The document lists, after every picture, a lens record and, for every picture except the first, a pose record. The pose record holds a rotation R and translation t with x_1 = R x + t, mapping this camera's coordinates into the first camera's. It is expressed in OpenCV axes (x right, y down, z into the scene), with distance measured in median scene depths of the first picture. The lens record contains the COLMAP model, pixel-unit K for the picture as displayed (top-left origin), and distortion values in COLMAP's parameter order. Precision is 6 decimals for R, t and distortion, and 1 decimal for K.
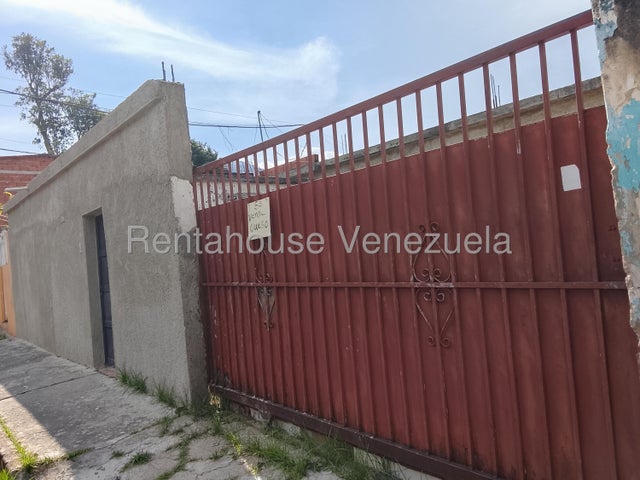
lens RADIAL K [[506.4, 0, 322.6], [0, 506.4, 237.0], [0, 0, 1]] dist [0.087870, -0.137320]
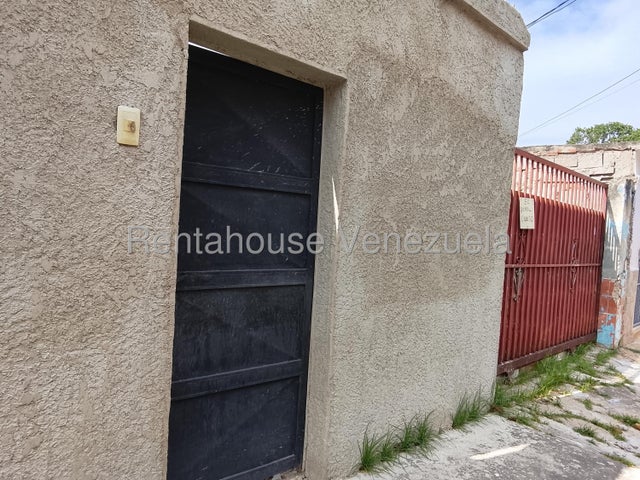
lens RADIAL K [[506.4, 0, 322.6], [0, 506.4, 237.0], [0, 0, 1]] dist [0.087870, -0.137320]
pose [[-0.158640, 0.085093, 0.983663, -1.197446], [-0.066167, 0.993123, -0.096583, 0.167018], [-0.985117, -0.080408, -0.151918, 1.565244]]
